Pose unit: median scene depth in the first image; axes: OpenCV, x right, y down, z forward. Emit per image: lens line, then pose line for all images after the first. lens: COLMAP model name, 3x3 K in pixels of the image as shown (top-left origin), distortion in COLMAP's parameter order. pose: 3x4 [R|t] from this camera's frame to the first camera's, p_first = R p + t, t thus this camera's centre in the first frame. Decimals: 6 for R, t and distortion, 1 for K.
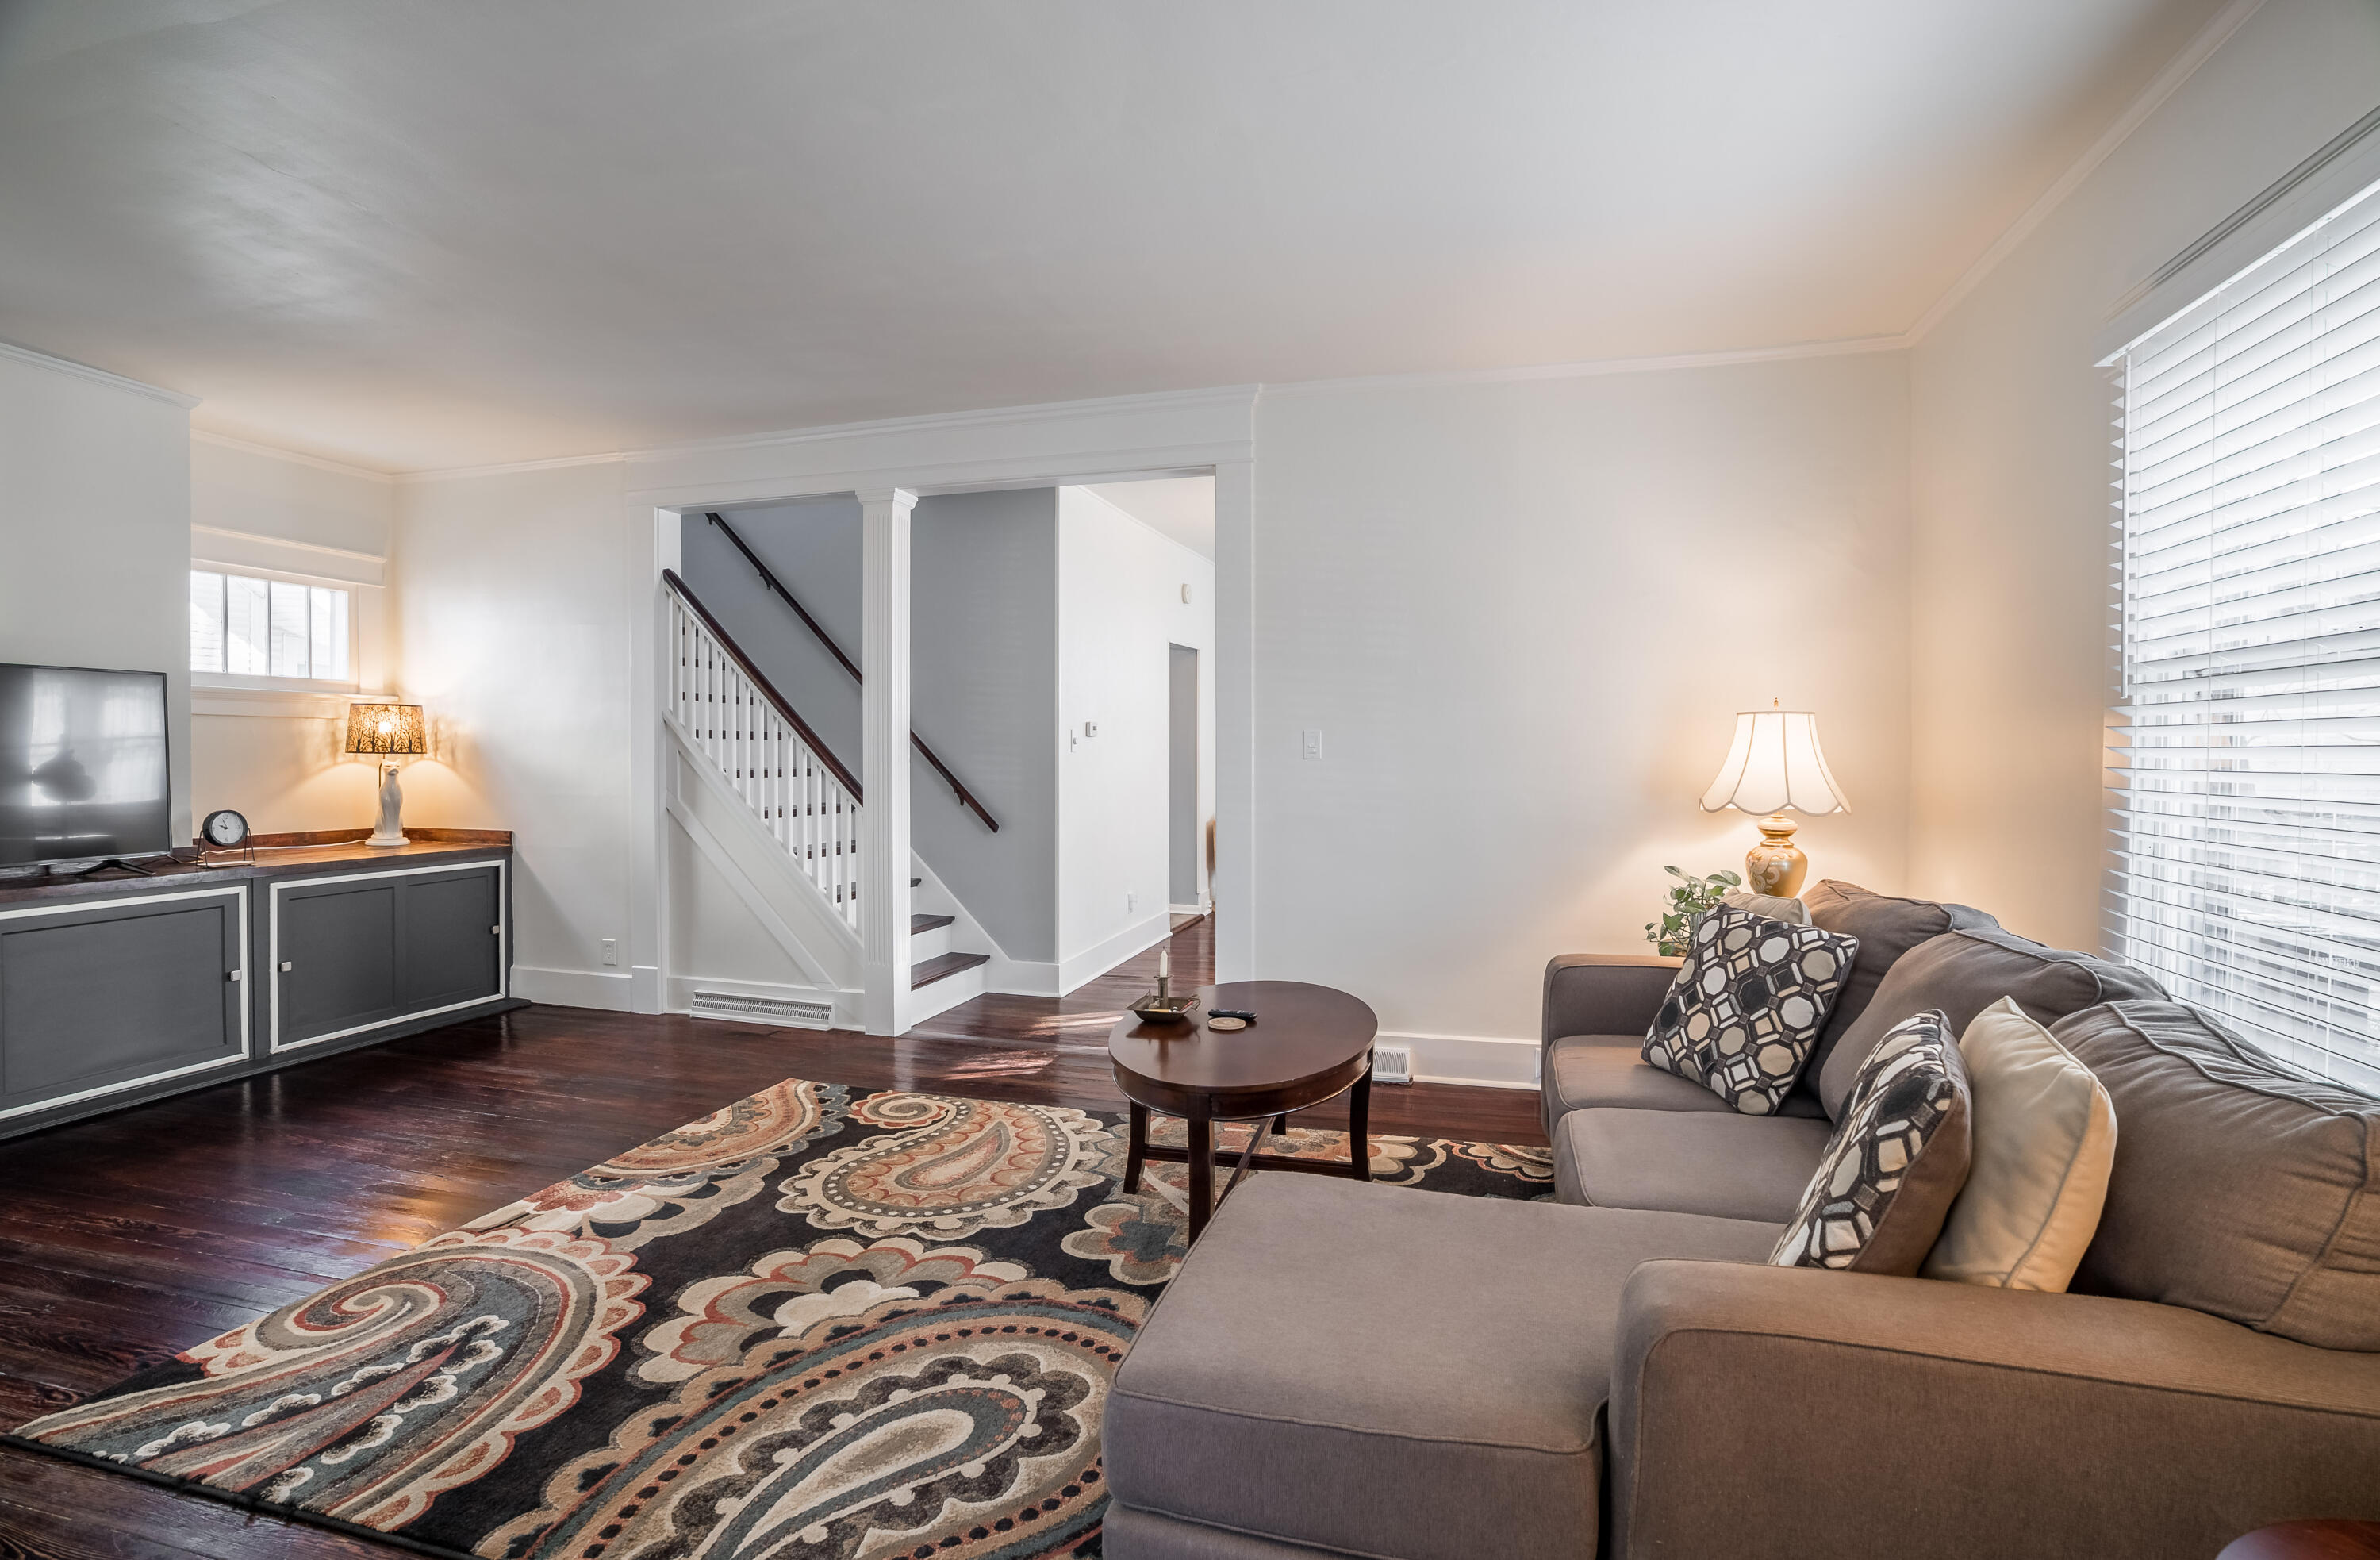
lens RADIAL K [[1113.0, 0, 1185.5], [0, 1113.0, 784.7], [0, 0, 1]] dist [-0.076685, 0.032637]
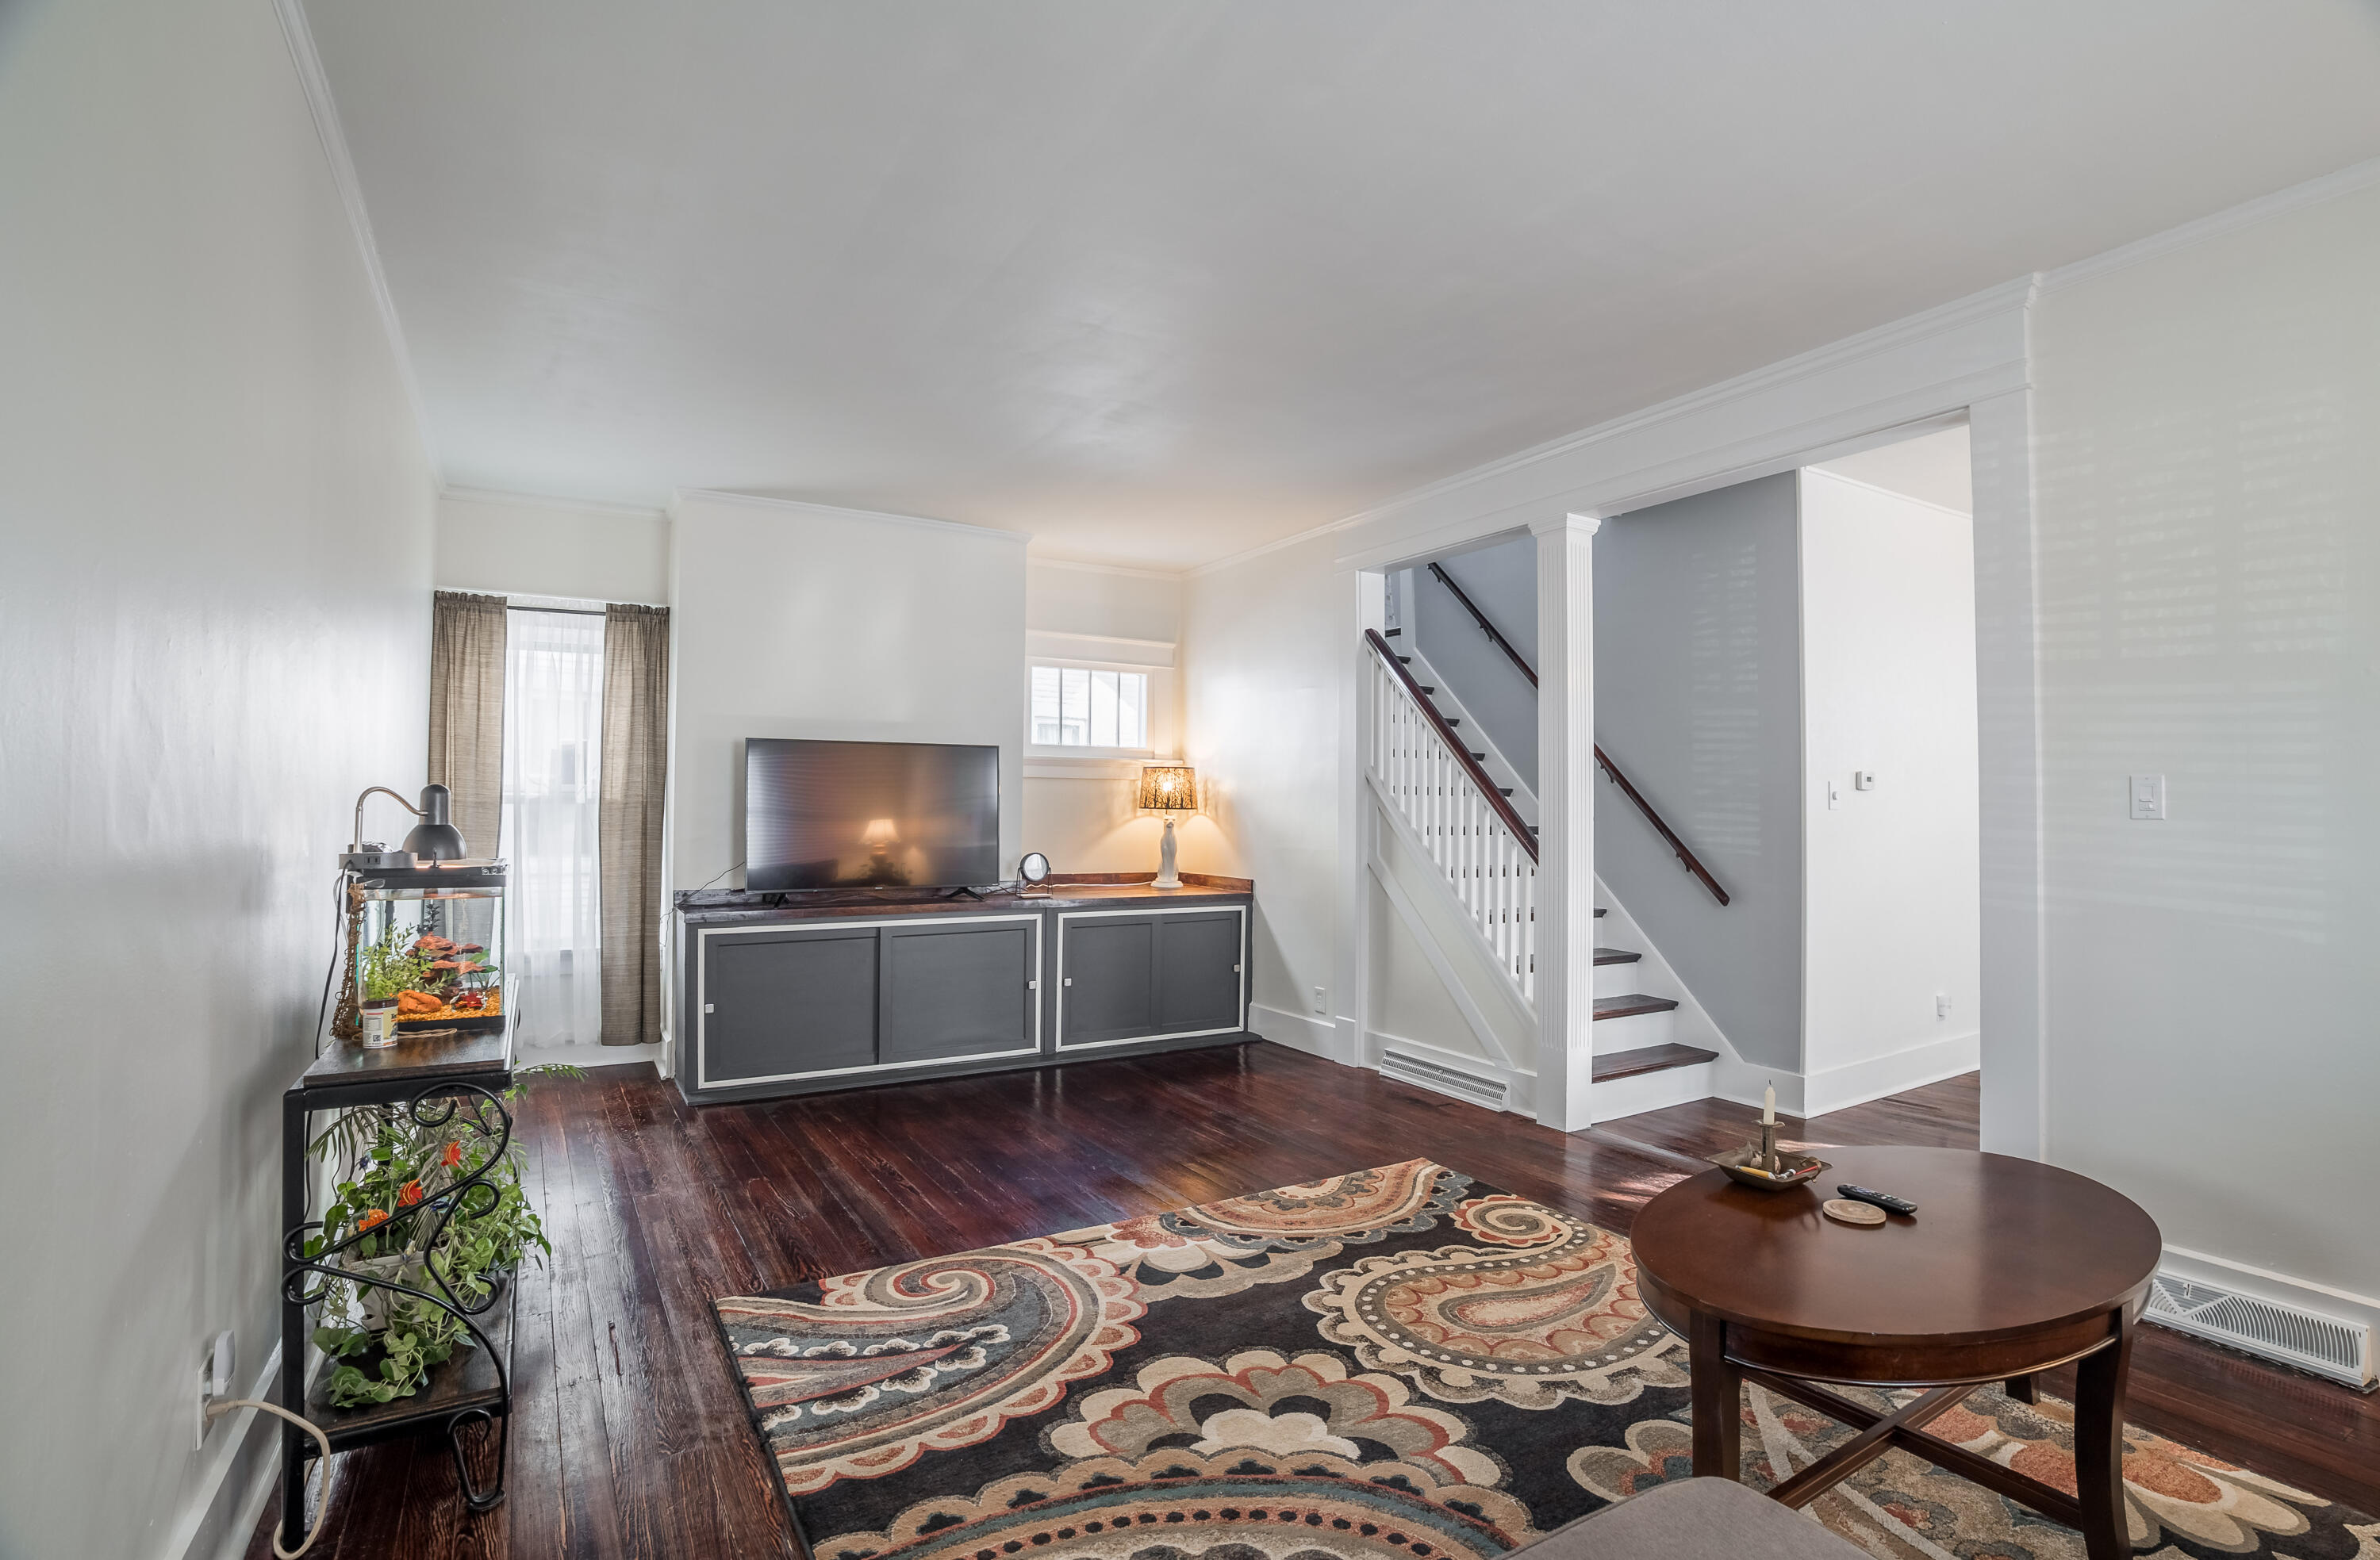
lens RADIAL K [[1112.7, 0, 1185.5], [0, 1112.7, 784.7], [0, 0, 1]] dist [-0.076685, 0.032637]
pose [[0.726409, -0.013668, -0.687127, 0.195421], [-0.023049, 0.998755, -0.044234, -0.003761], [0.686876, 0.047969, 0.725190, 0.240025]]
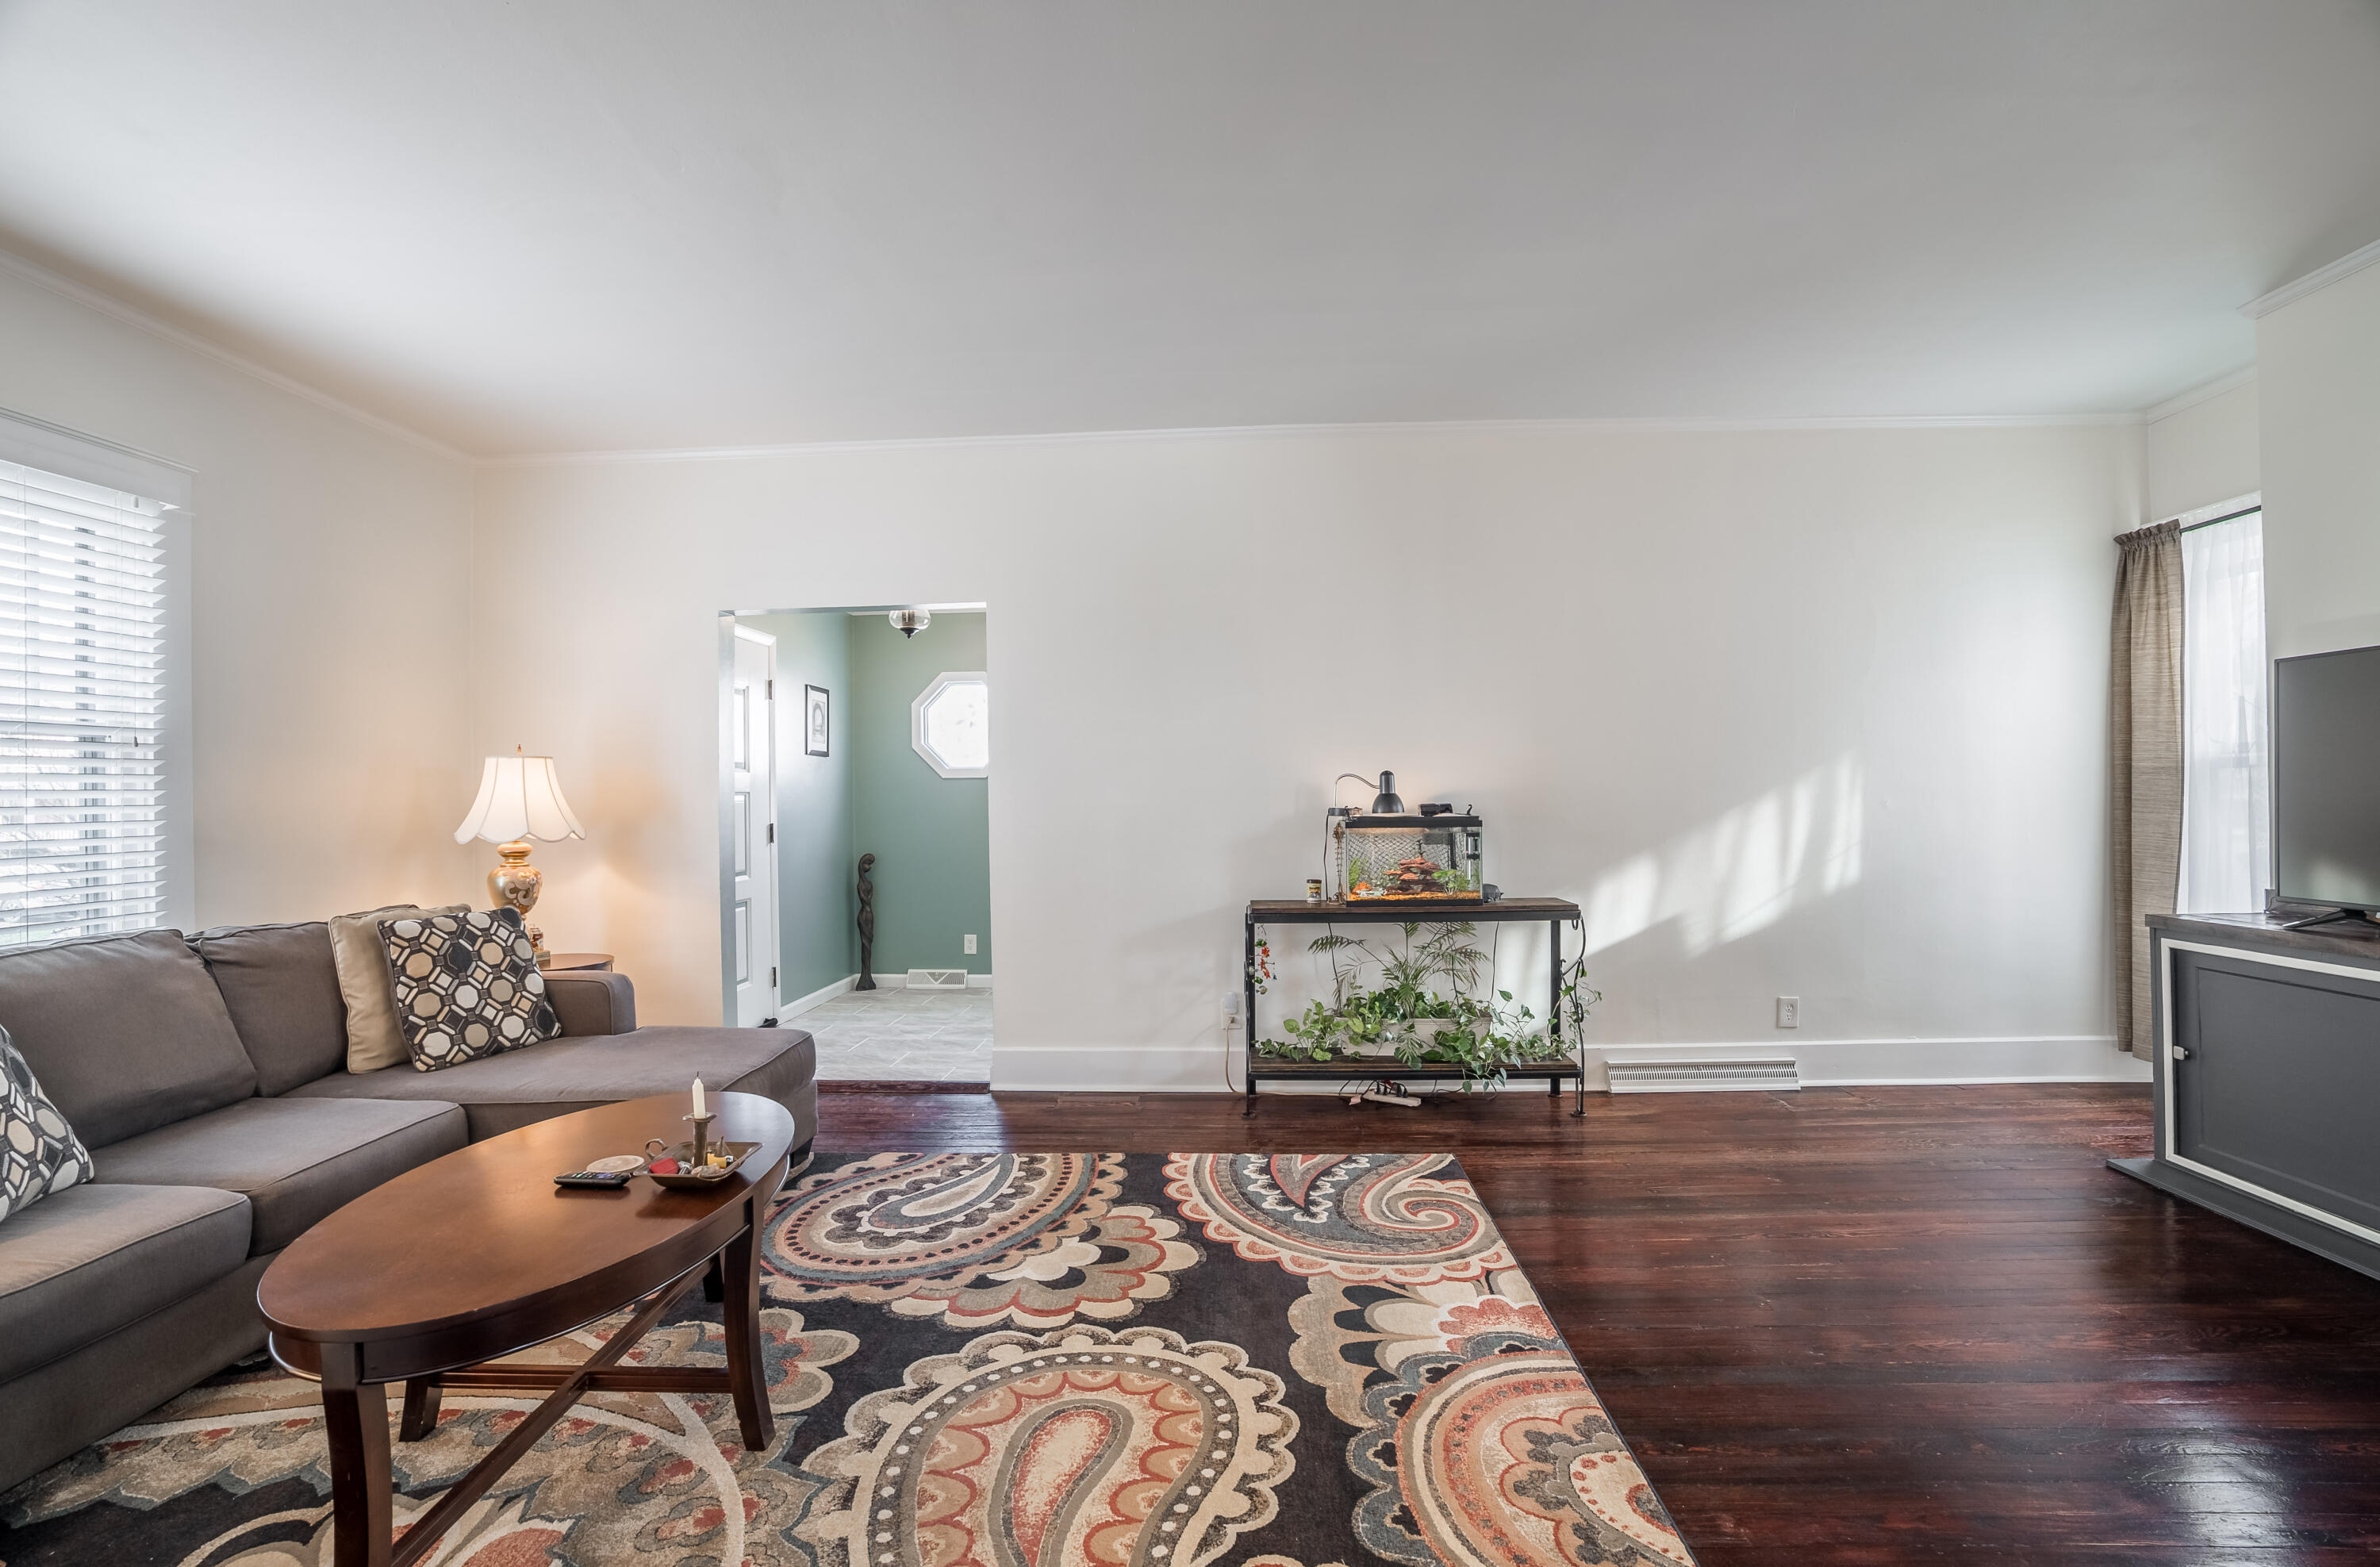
lens RADIAL K [[1116.0, 0, 1190.0], [0, 1116.0, 783.5], [0, 0, 1]] dist [-0.068457, 0.025186]
pose [[-0.972696, 0.012841, -0.231727, -0.160884], [0.009015, 0.999805, 0.017560, -0.037159], [0.231907, 0.014992, -0.972622, 1.763709]]
